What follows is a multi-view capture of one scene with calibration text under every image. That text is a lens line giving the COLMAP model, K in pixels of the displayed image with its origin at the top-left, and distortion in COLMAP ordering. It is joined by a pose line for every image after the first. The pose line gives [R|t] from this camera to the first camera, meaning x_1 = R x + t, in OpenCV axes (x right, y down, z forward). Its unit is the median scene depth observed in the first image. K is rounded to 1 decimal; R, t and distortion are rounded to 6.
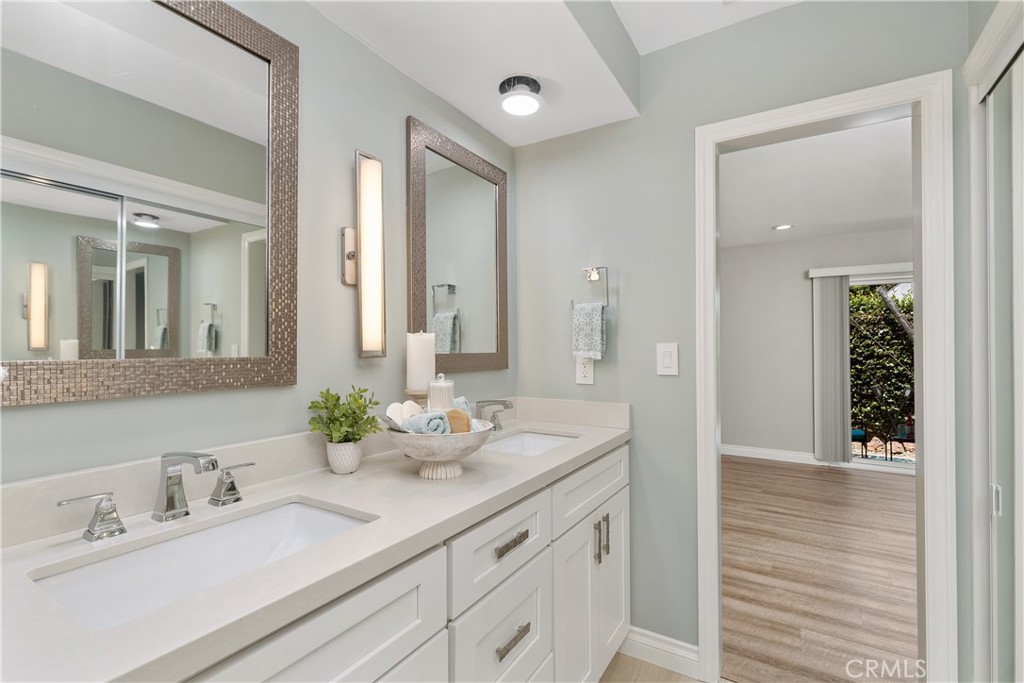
lens RADIAL K [[468.9, 0, 508.8], [0, 468.9, 342.2], [0, 0, 1]] dist [0.011235, -0.000560]
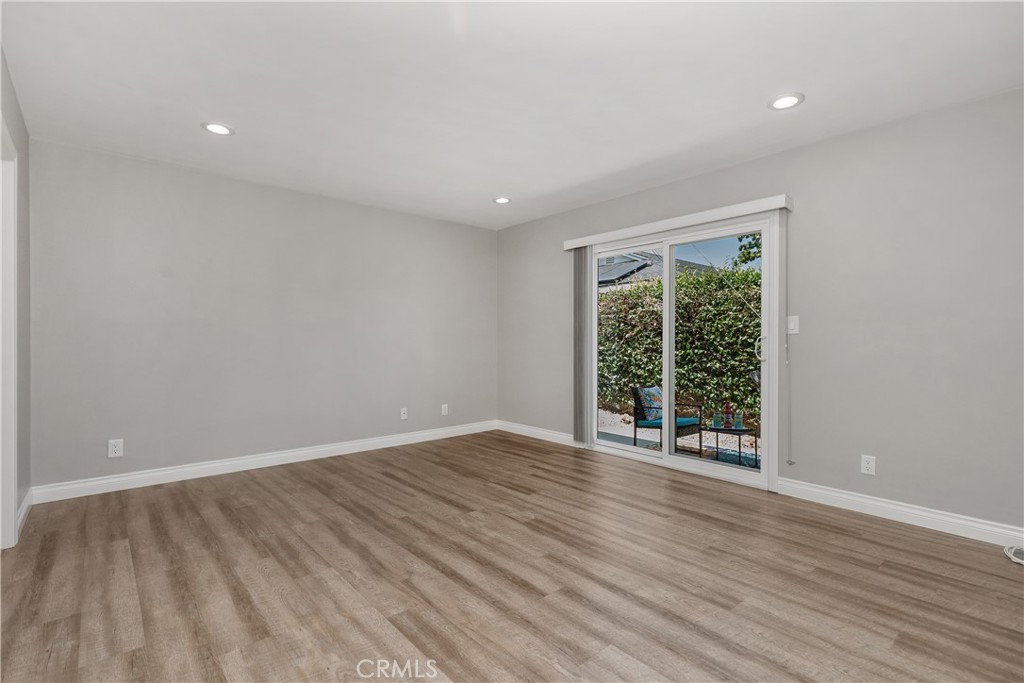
lens RADIAL K [[468.9, 0, 505.3], [0, 468.9, 345.3], [0, 0, 1]] dist [0.011235, -0.000560]
pose [[0.954030, 0.000871, -0.299709, 1.035282], [0.004536, 0.999839, 0.017348, 0.047610], [0.299676, -0.017910, 0.953873, 0.072036]]
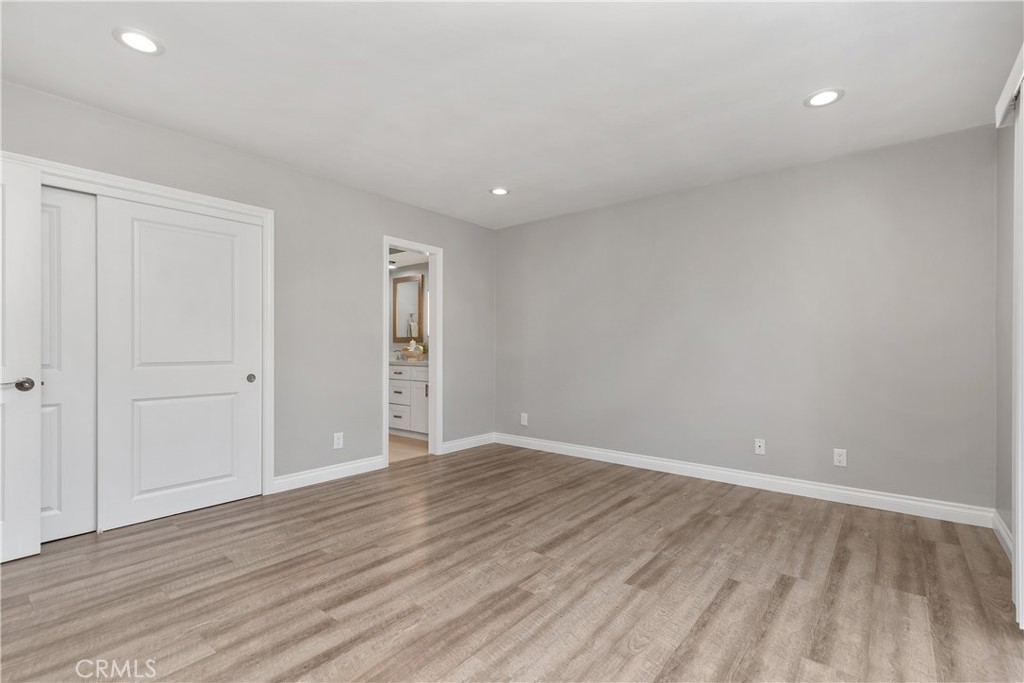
lens RADIAL K [[468.9, 0, 513.5], [0, 468.9, 346.6], [0, 0, 1]] dist [0.011235, -0.000560]
pose [[-0.126609, -0.005851, -0.991935, 1.389042], [0.007896, 0.999945, -0.006906, 0.056315], [0.991921, -0.008706, -0.126556, 0.825966]]
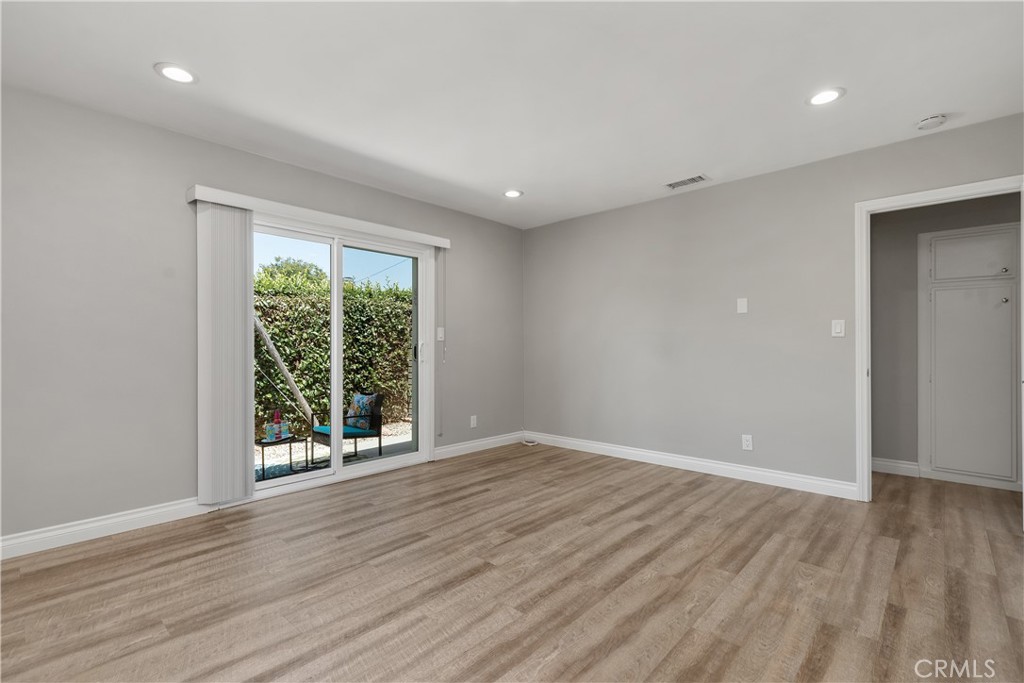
lens RADIAL K [[468.9, 0, 511.7], [0, 468.9, 339.0], [0, 0, 1]] dist [0.011235, -0.000560]
pose [[0.189370, 0.010860, 0.981846, 0.171795], [-0.005892, 0.999933, -0.009924, 0.050102], [-0.981888, -0.003906, 0.189421, 0.638020]]
